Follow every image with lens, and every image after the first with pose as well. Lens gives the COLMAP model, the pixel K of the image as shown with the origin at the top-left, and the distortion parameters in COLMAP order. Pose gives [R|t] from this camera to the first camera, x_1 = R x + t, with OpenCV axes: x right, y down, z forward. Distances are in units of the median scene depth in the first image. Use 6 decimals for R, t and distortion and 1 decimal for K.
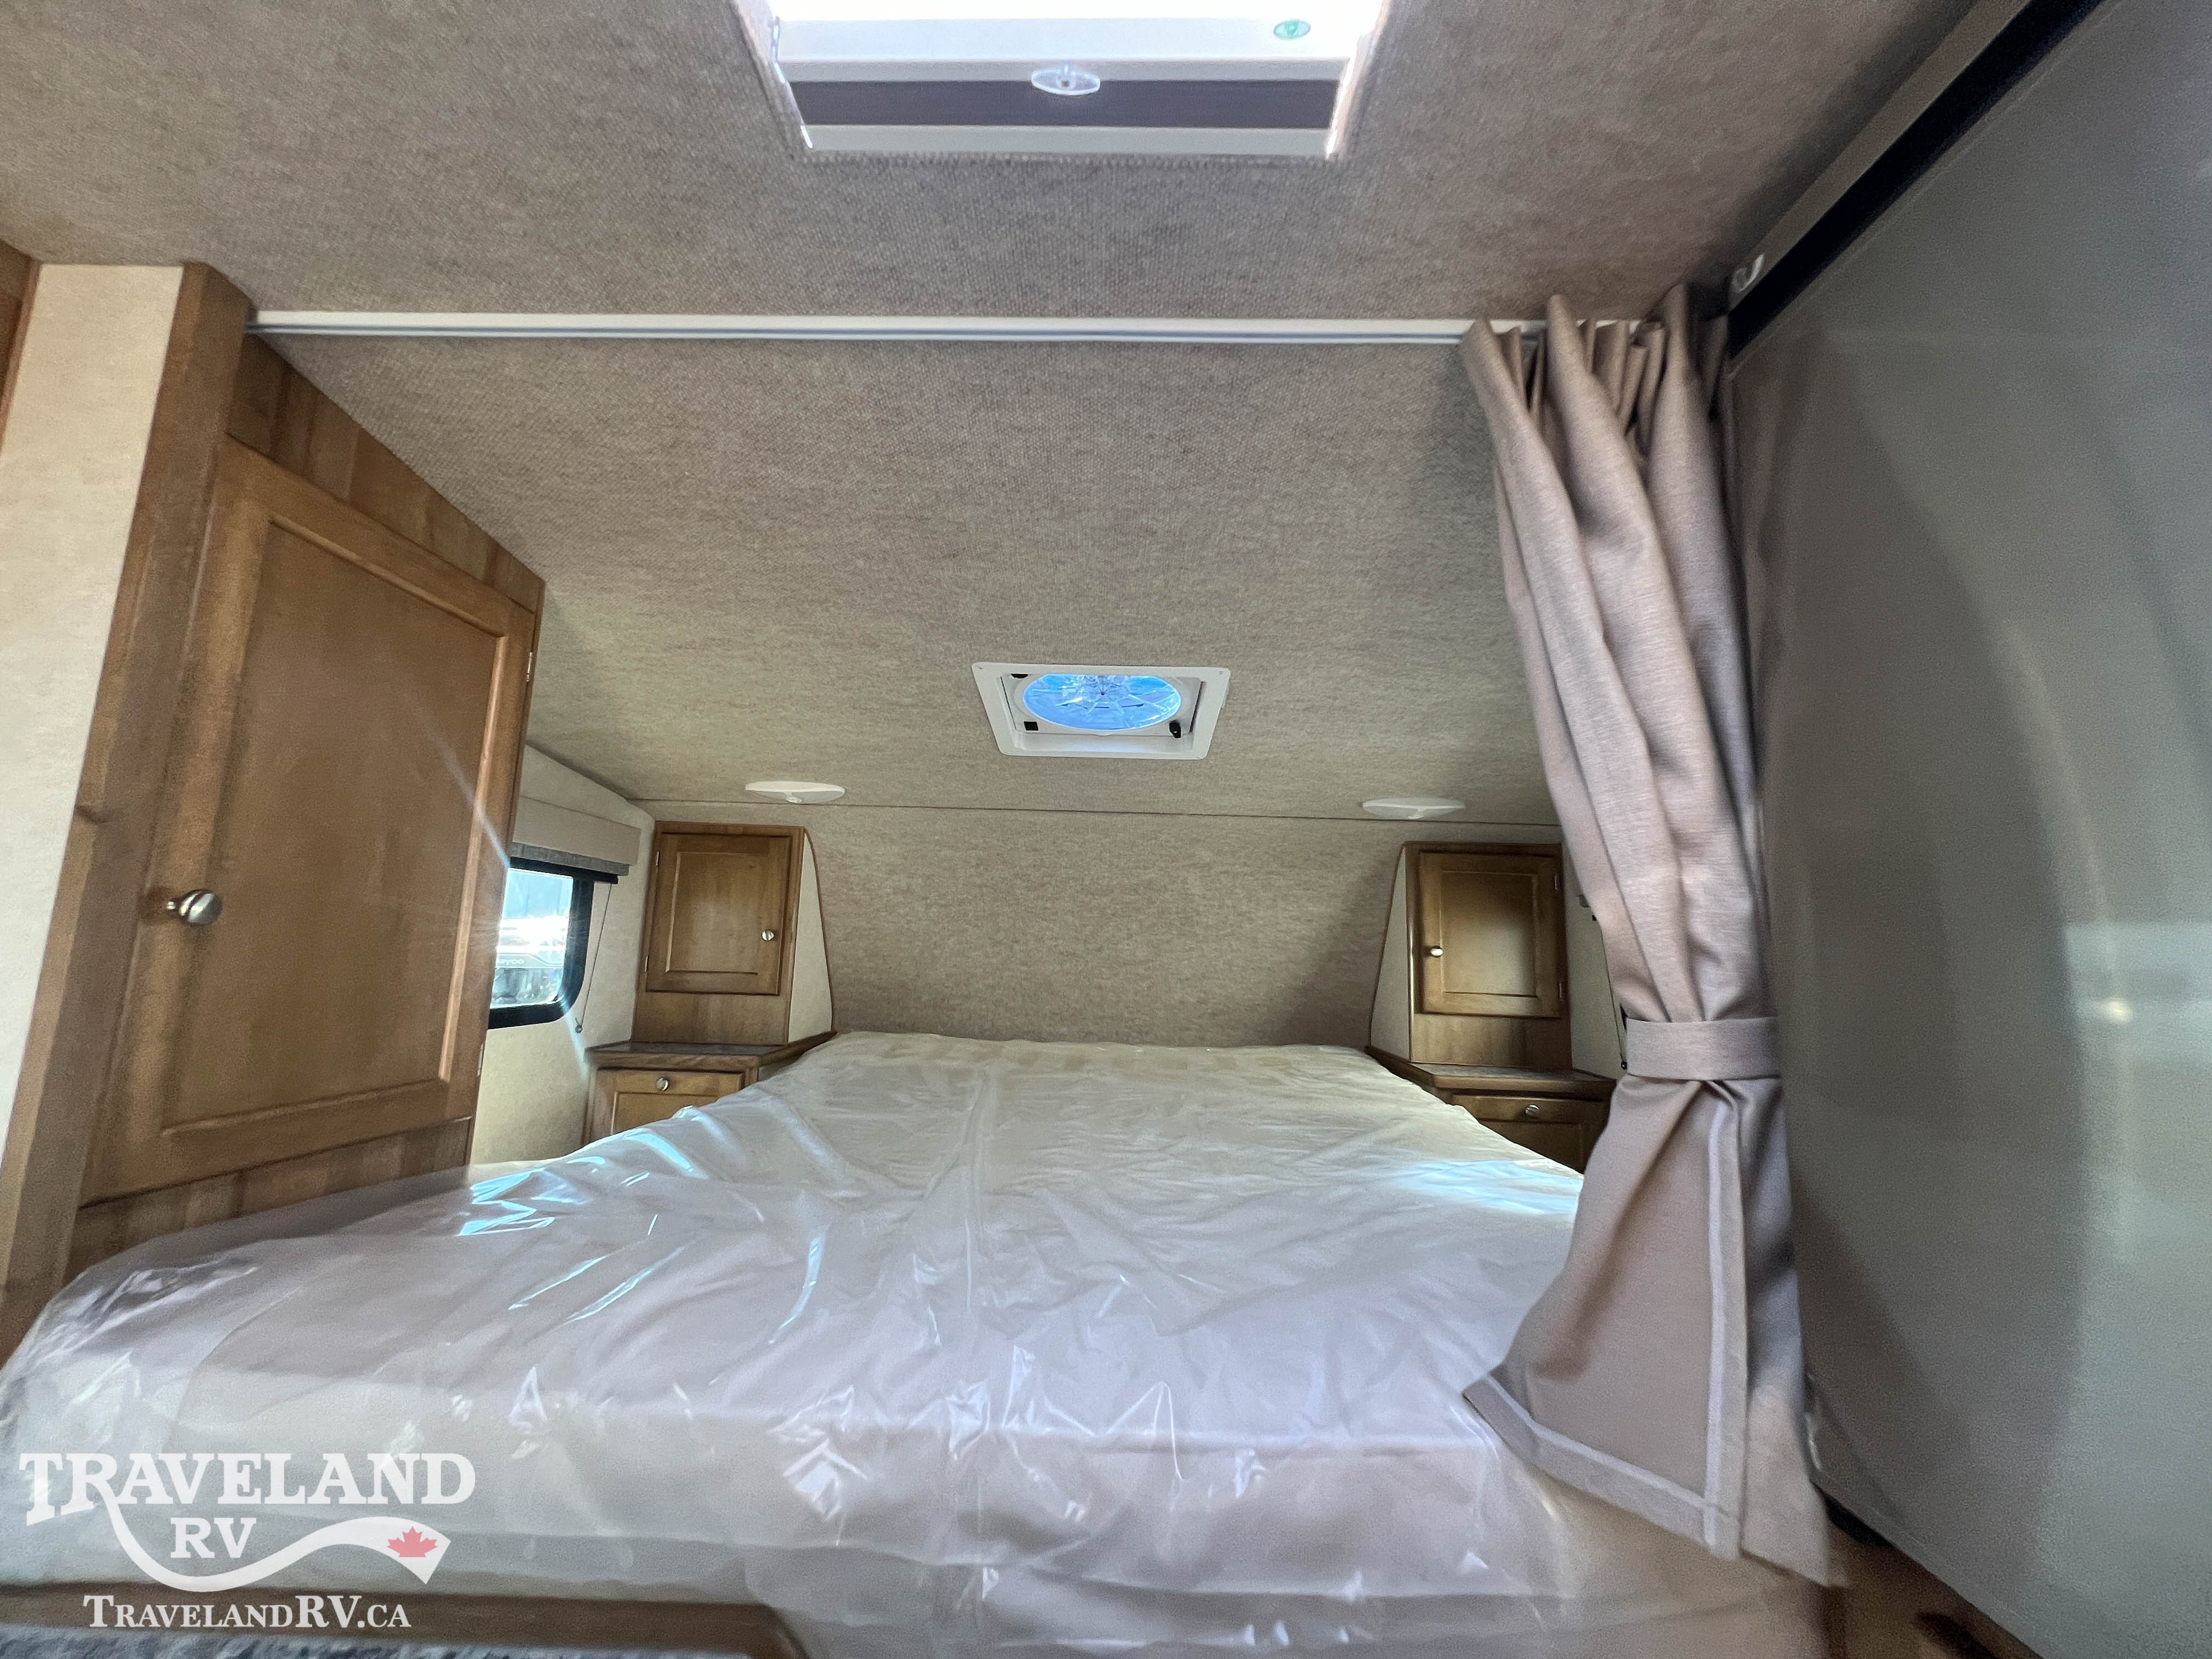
lens RADIAL K [[889.8, 0, 1099.6], [0, 889.8, 827.9], [0, 0, 1]] dist [-0.003060, 0.000974]
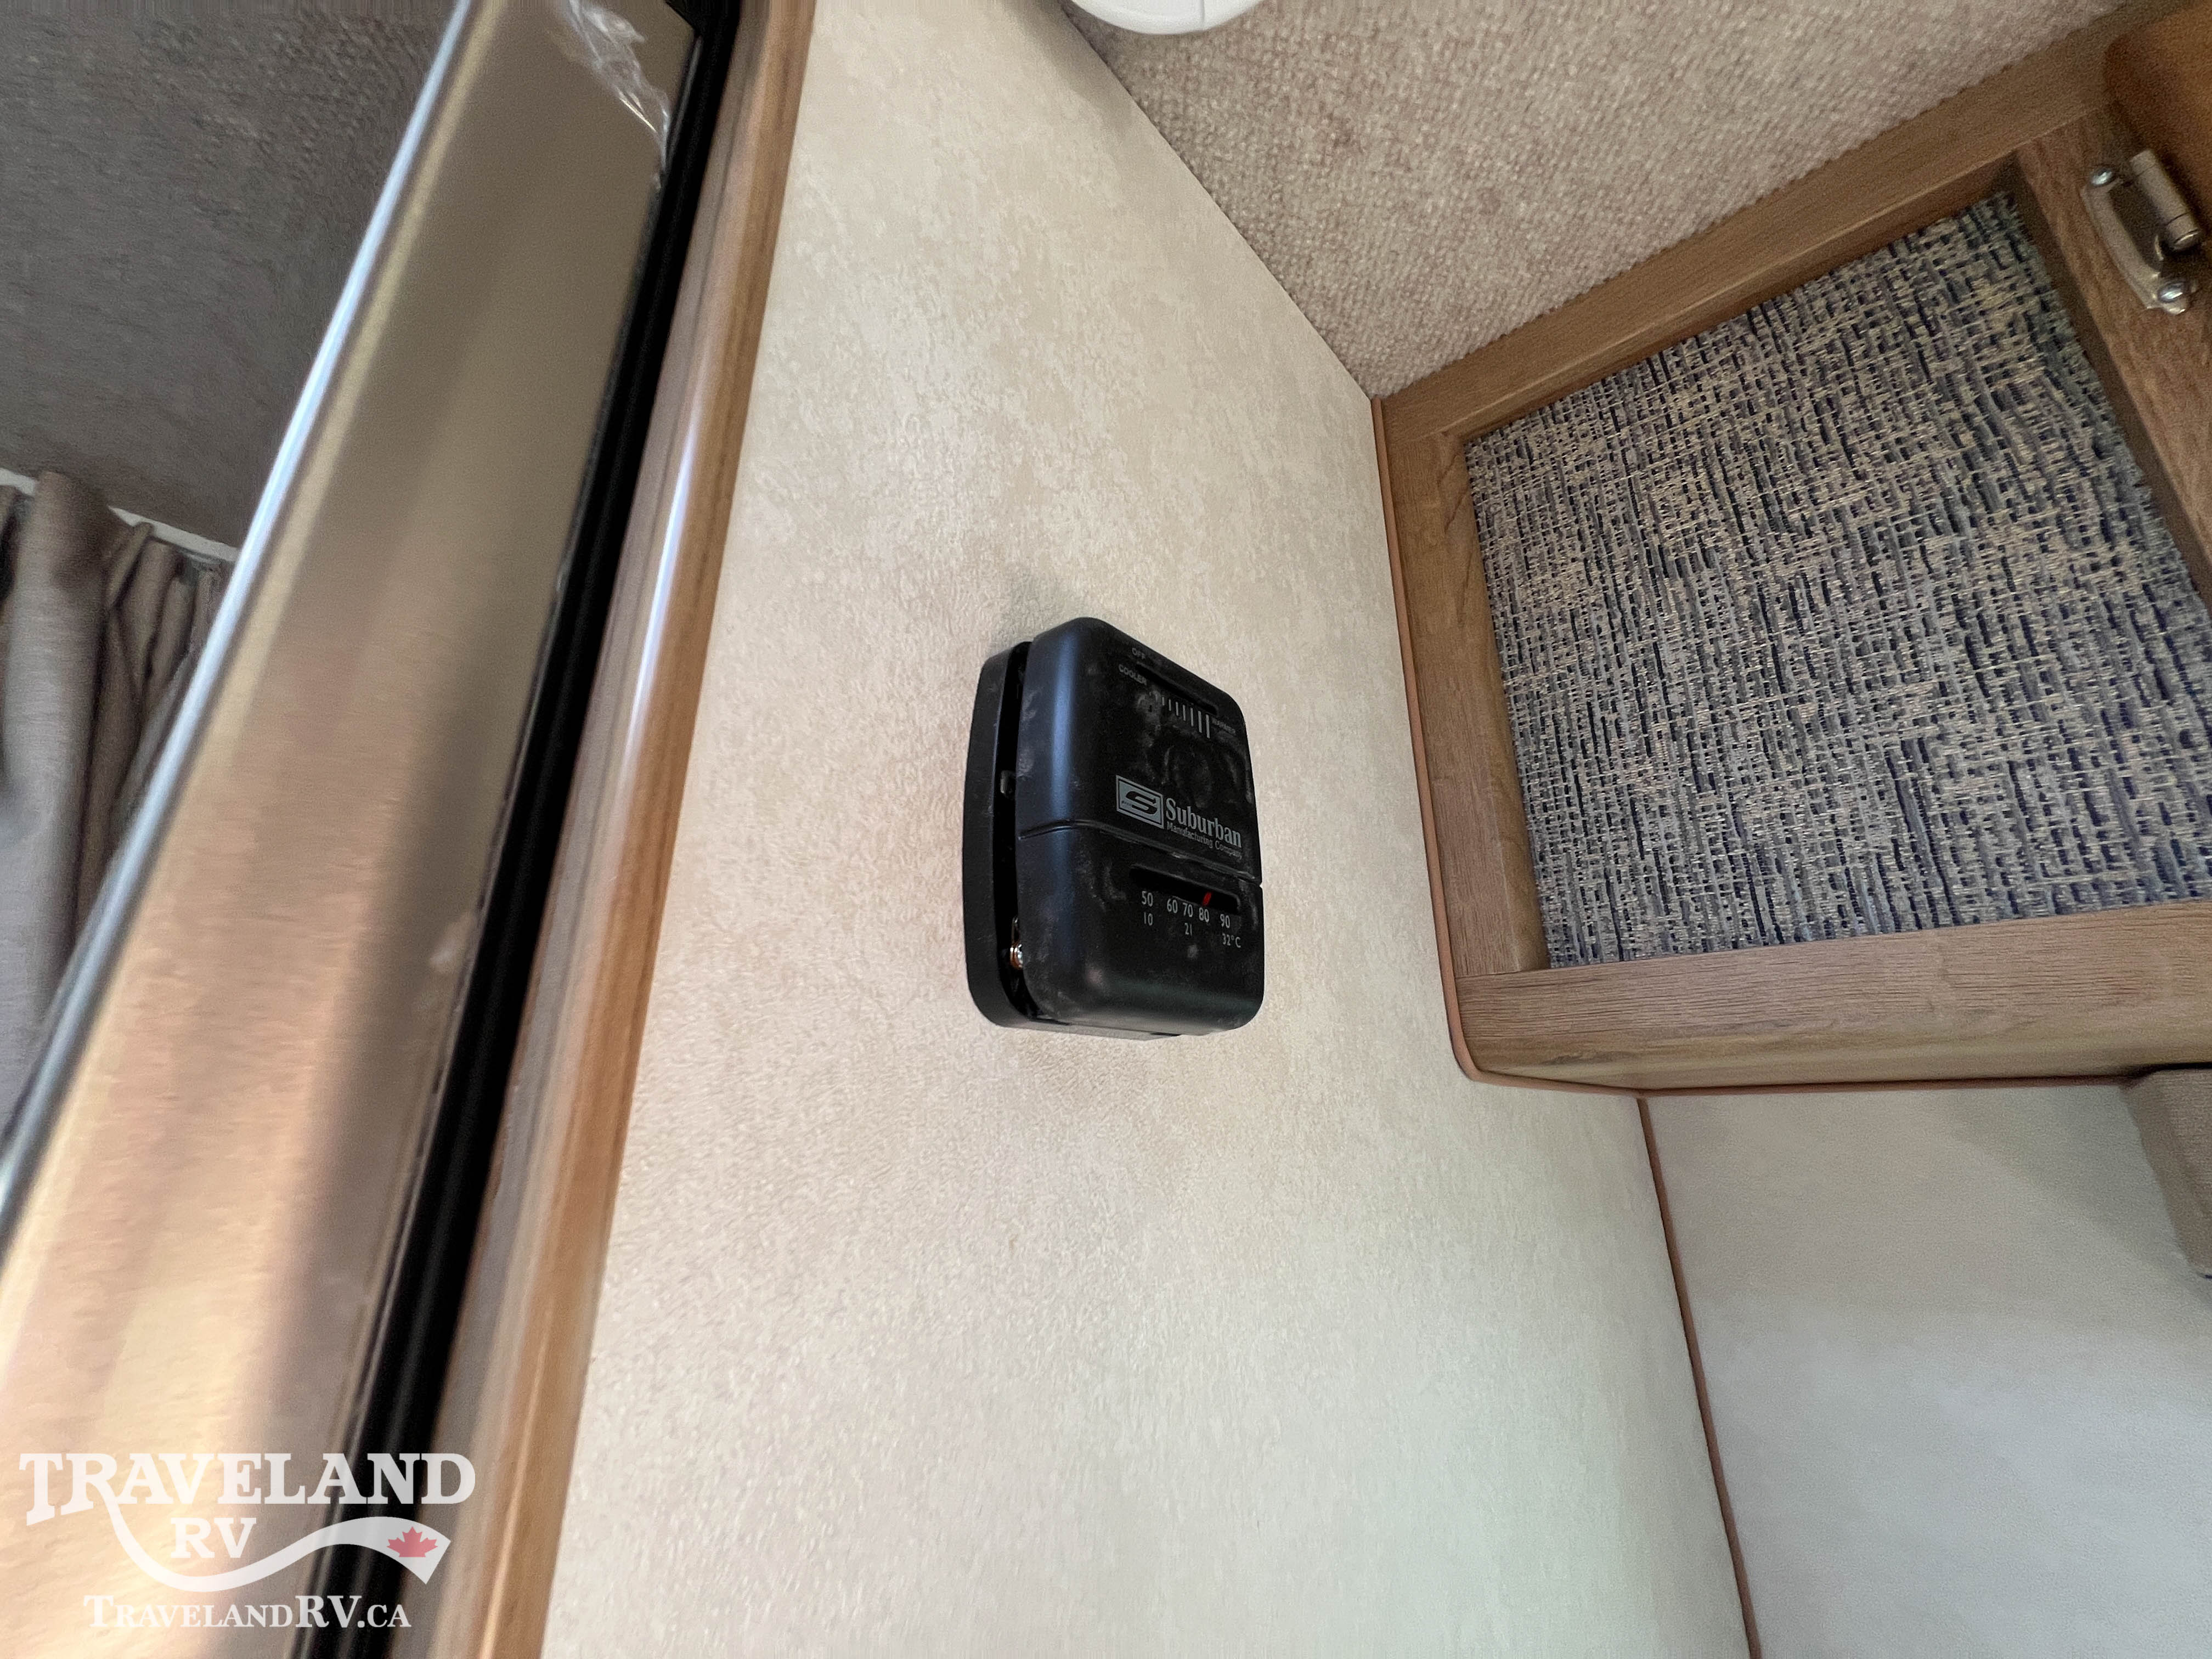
lens RADIAL K [[889.8, 0, 1099.6], [0, 889.8, 827.9], [0, 0, 1]] dist [-0.003060, 0.000974]
pose [[0.650538, 0.220966, 0.726618, 0.564651], [-0.091503, 0.972574, -0.213840, -0.207191], [-0.753941, 0.072623, 0.652915, -0.133931]]
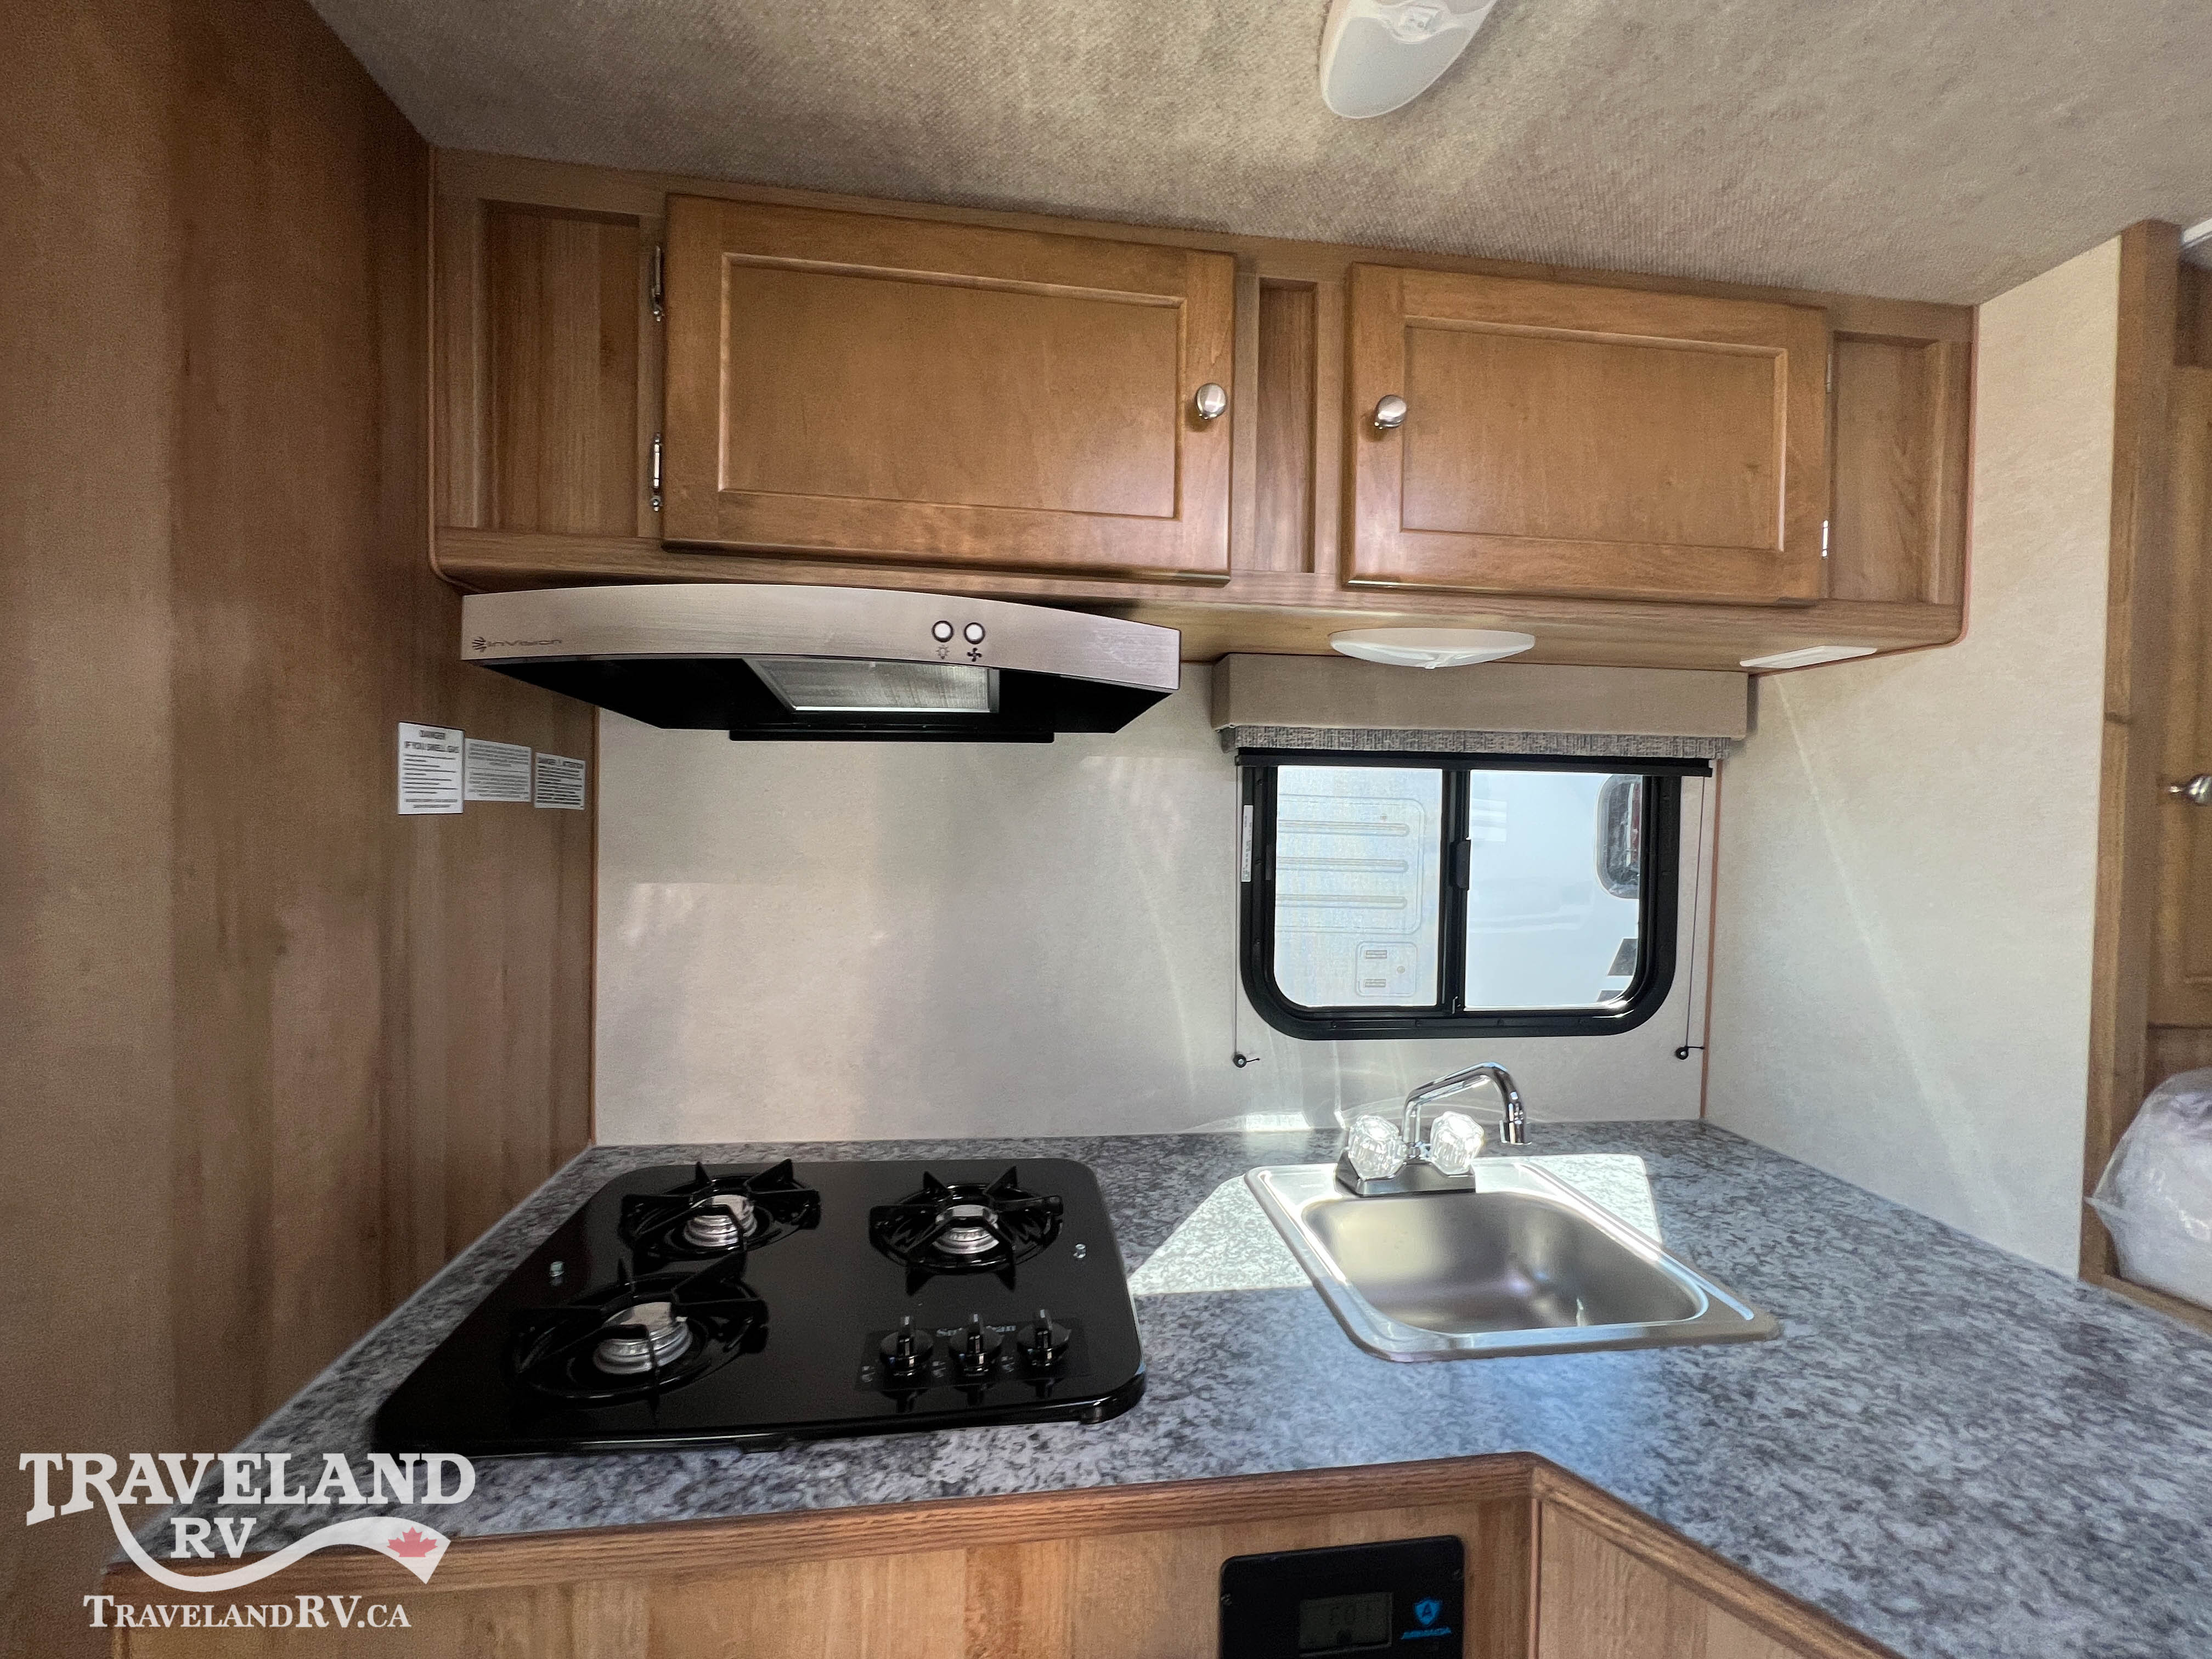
lens RADIAL K [[889.8, 0, 1099.6], [0, 889.8, 827.9], [0, 0, 1]] dist [-0.003060, 0.000974]
pose [[0.146897, -0.006736, -0.989129, -0.094288], [0.124913, 0.992098, 0.011795, -0.048247], [0.981233, -0.125288, 0.146578, -0.524174]]
